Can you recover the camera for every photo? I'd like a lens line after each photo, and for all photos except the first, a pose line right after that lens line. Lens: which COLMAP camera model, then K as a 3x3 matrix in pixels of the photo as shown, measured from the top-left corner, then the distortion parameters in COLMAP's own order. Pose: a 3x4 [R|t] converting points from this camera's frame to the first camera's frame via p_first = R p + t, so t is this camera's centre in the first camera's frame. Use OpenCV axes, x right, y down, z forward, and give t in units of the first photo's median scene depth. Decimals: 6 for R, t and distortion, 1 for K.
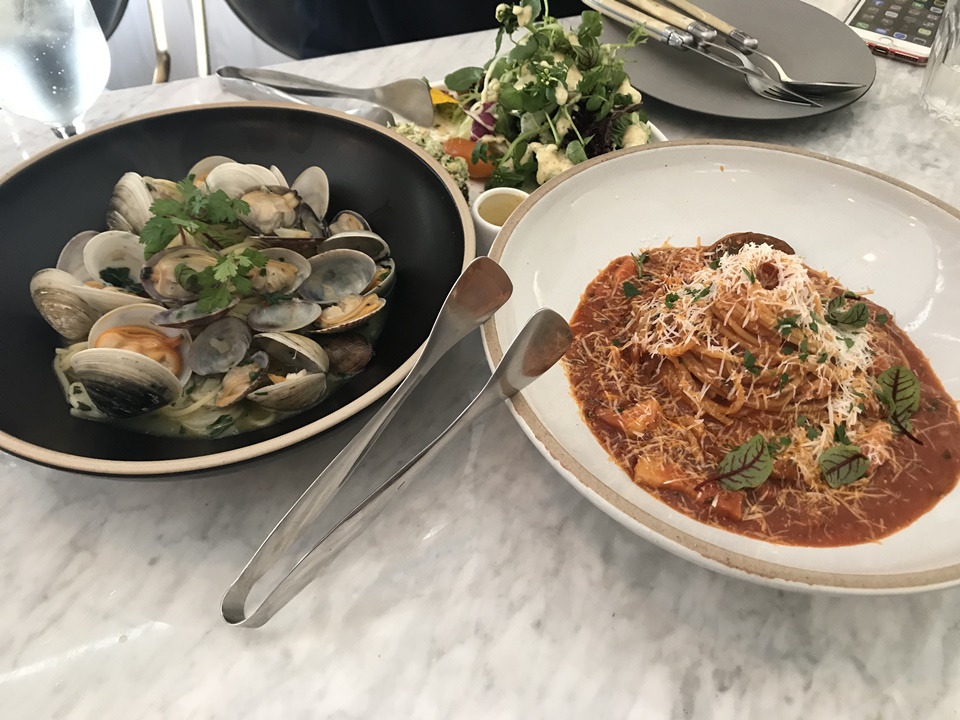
lens RADIAL K [[796.3, 0, 477.5], [0, 796.3, 339.8], [0, 0, 1]] dist [0.066034, -0.089062]
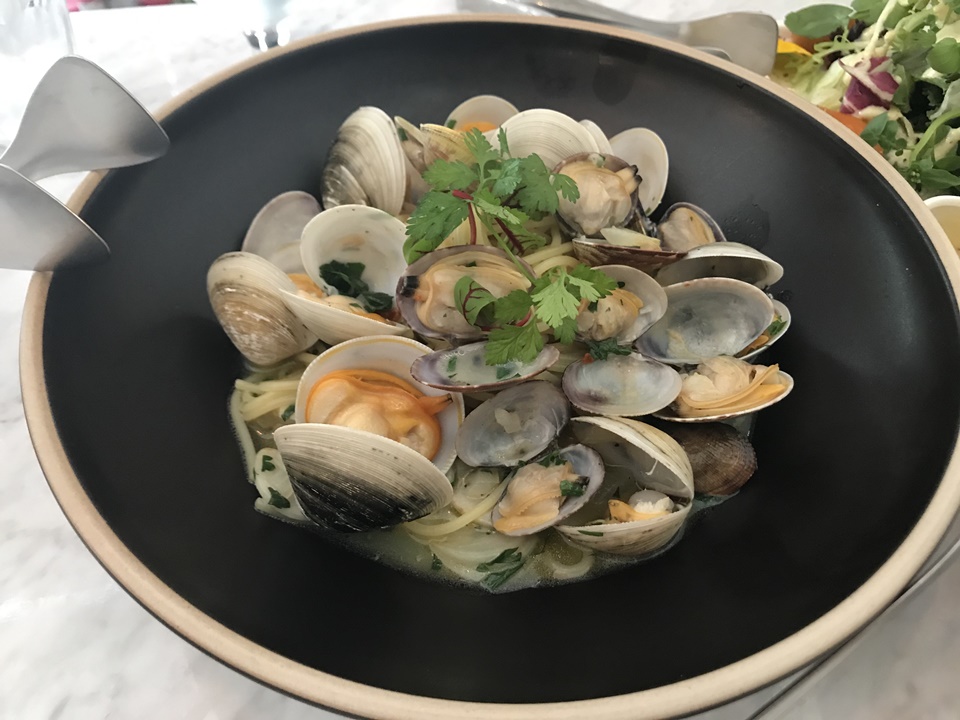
lens RADIAL K [[877.0, 0, 534.1], [0, 877.0, 362.3], [0, 0, 1]] dist [0.167657, -0.459174]
pose [[0.986347, 0.135011, -0.094292, -0.240472], [-0.131288, 0.990338, 0.044651, -0.064690], [0.099410, -0.031662, 0.994543, 0.351935]]
